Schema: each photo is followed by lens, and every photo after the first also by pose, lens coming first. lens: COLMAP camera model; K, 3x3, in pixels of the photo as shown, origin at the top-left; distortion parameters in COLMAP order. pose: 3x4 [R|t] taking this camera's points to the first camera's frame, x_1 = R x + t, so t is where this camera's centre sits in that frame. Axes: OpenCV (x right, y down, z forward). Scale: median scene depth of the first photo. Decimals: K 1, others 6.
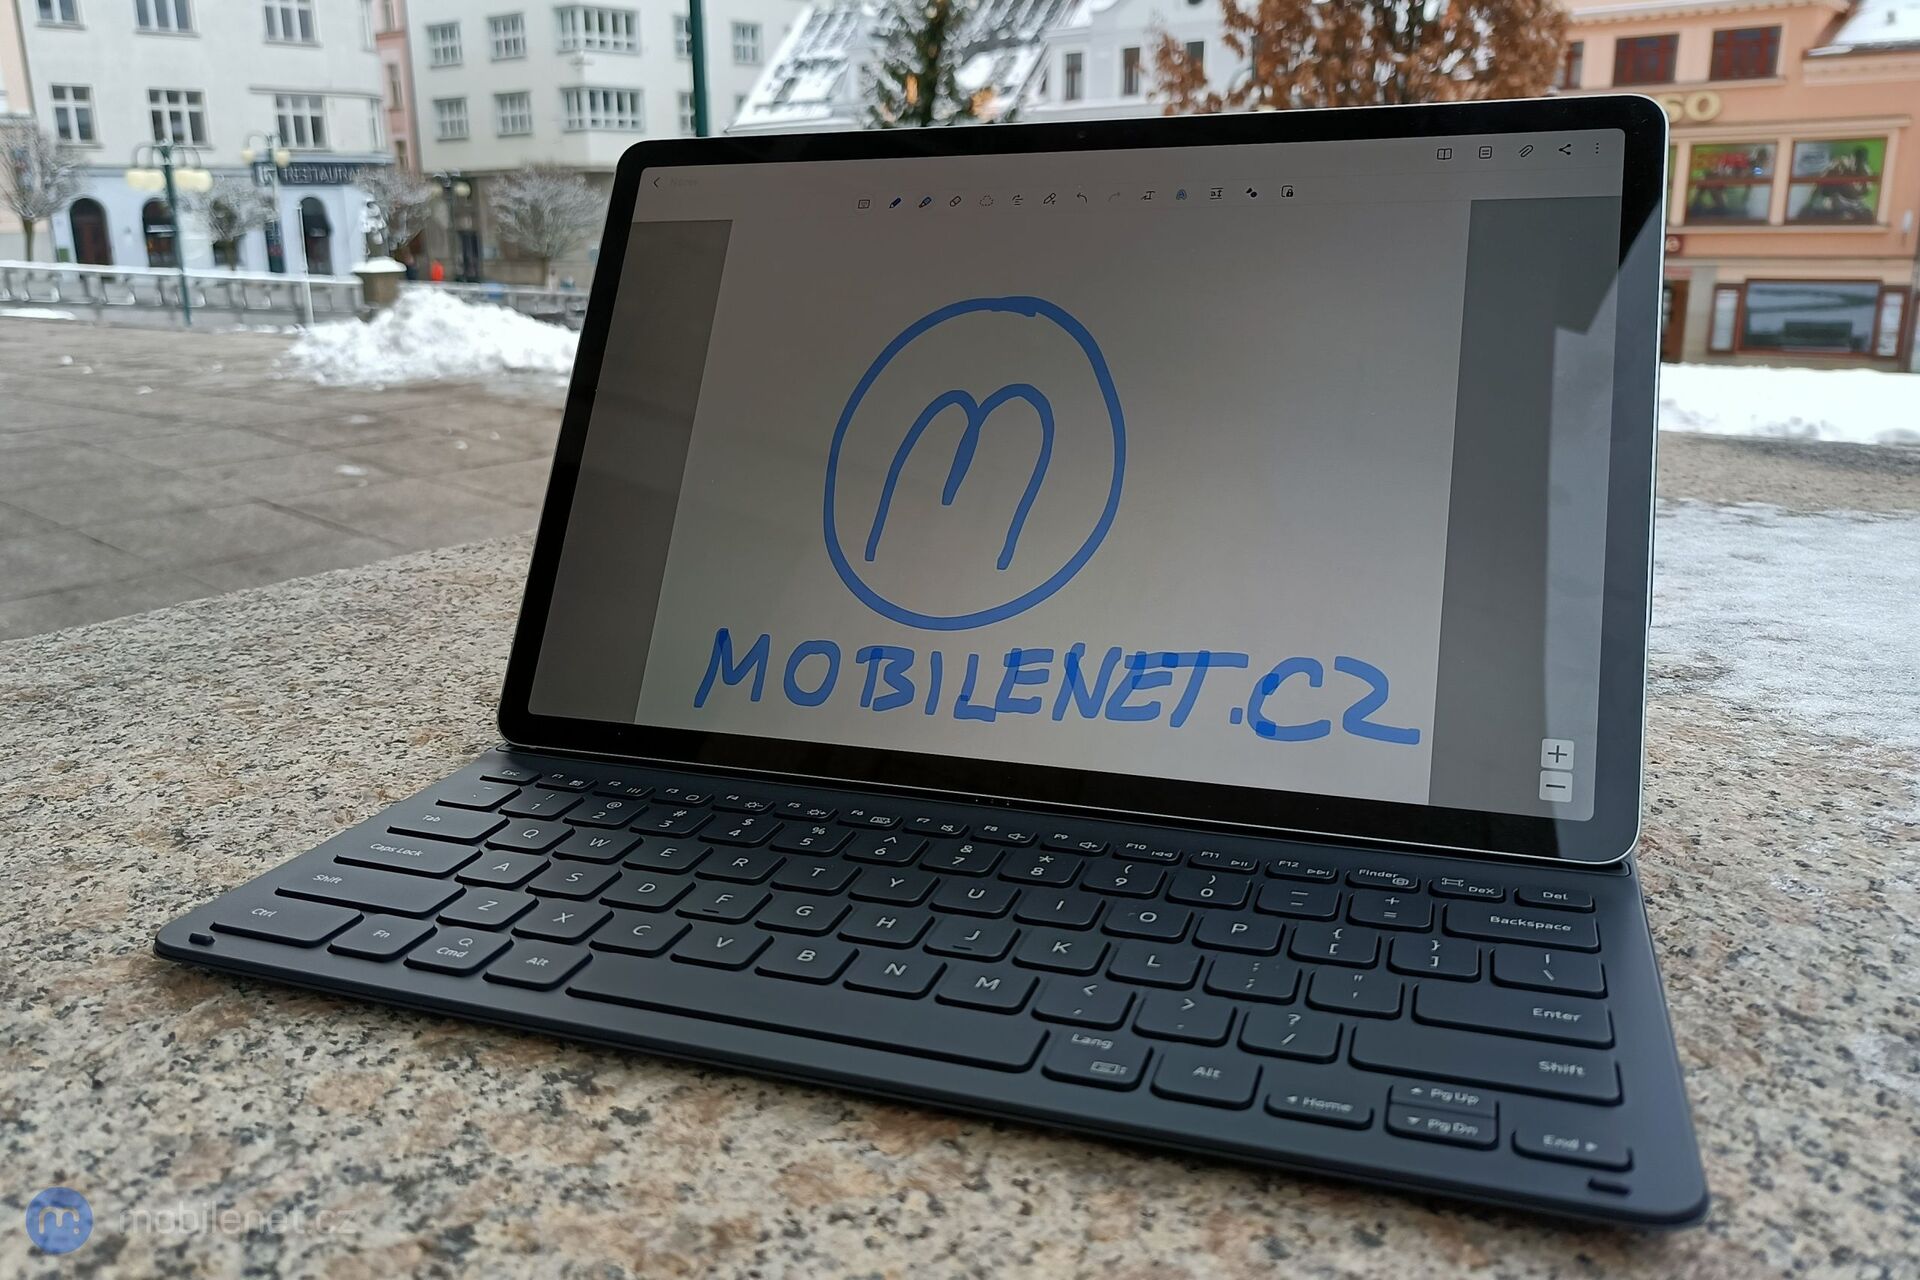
lens RADIAL K [[1543.1, 0, 885.8], [0, 1543.1, 634.6], [0, 0, 1]] dist [0.008322, 0.002978]
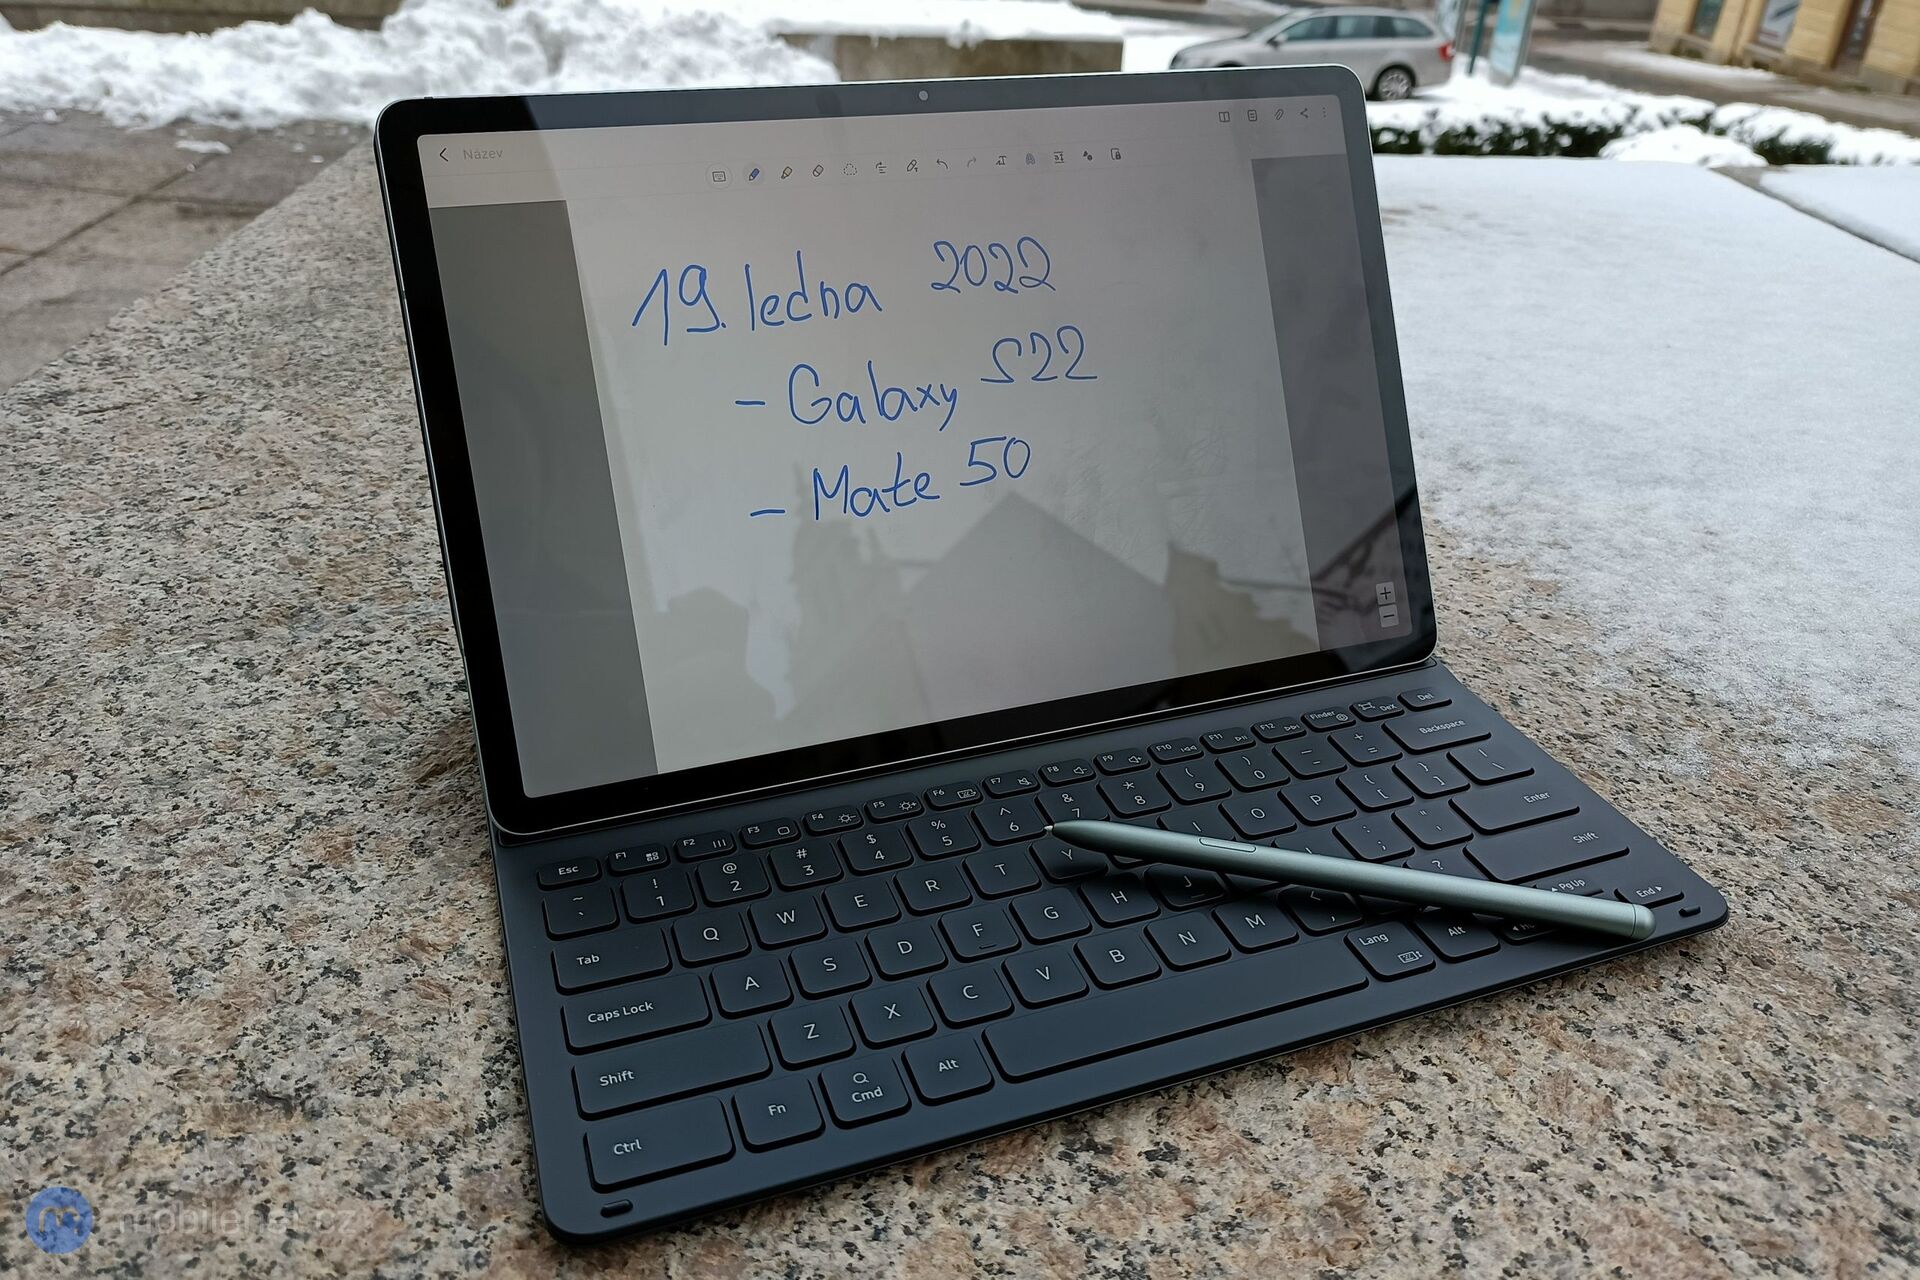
lens RADIAL K [[1469.6, 0, 960.0], [0, 1469.6, 640.0], [0, 0, 1]] dist [0.007081, 0.003177]
pose [[0.749975, -0.296249, 0.591417, -0.600918], [0.126518, 0.941838, 0.311343, -0.316069], [-0.649254, -0.158674, 0.743835, 0.221069]]
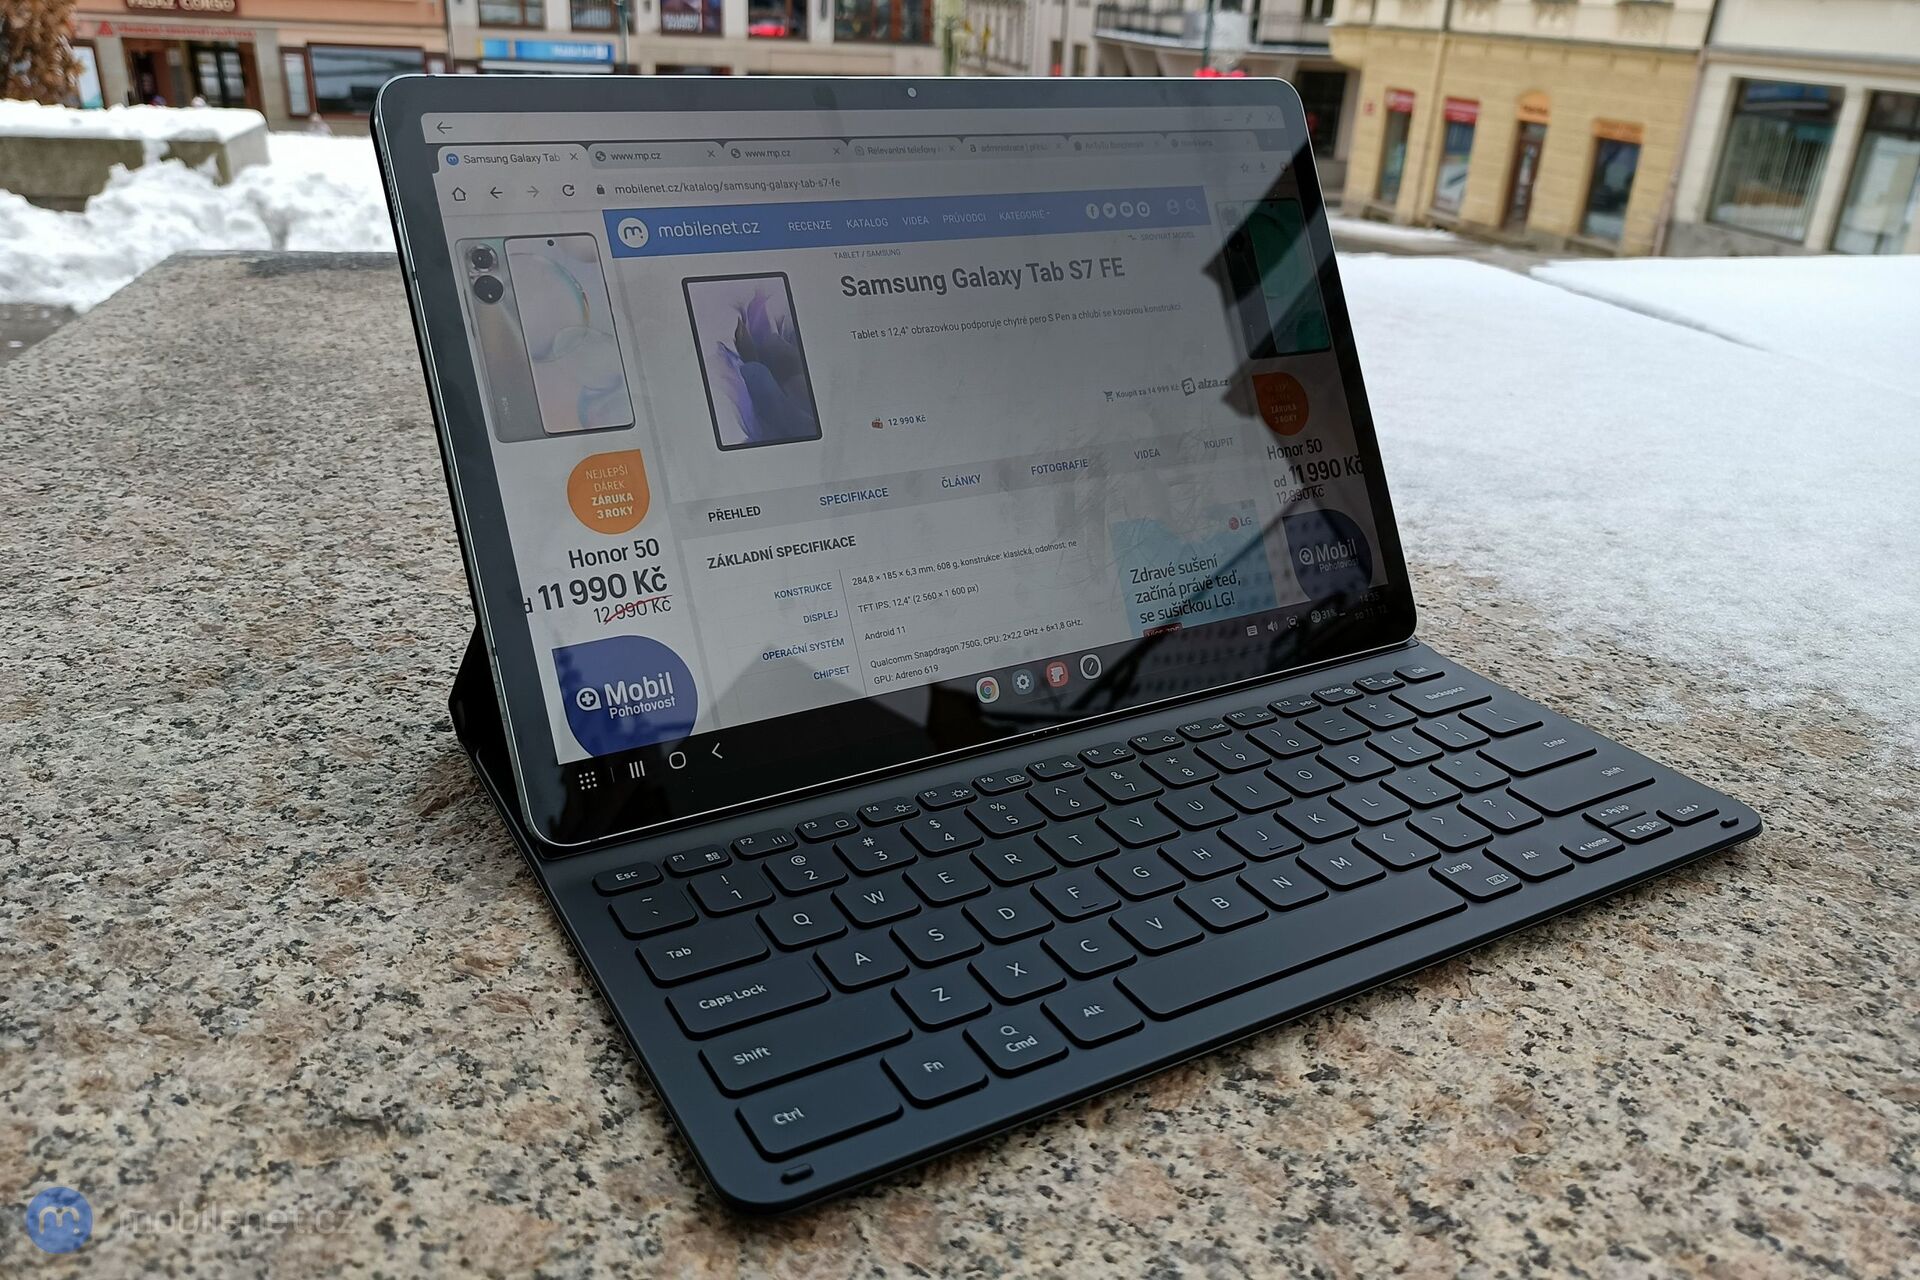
lens RADIAL K [[1491.9, 0, 950.3], [0, 1491.9, 669.3], [0, 0, 1]] dist [0.009503, 0.000278]
pose [[0.628843, -0.283899, 0.723849, -0.766421], [0.153527, 0.957966, 0.242345, -0.214473], [-0.762224, -0.041267, 0.645996, 0.352320]]
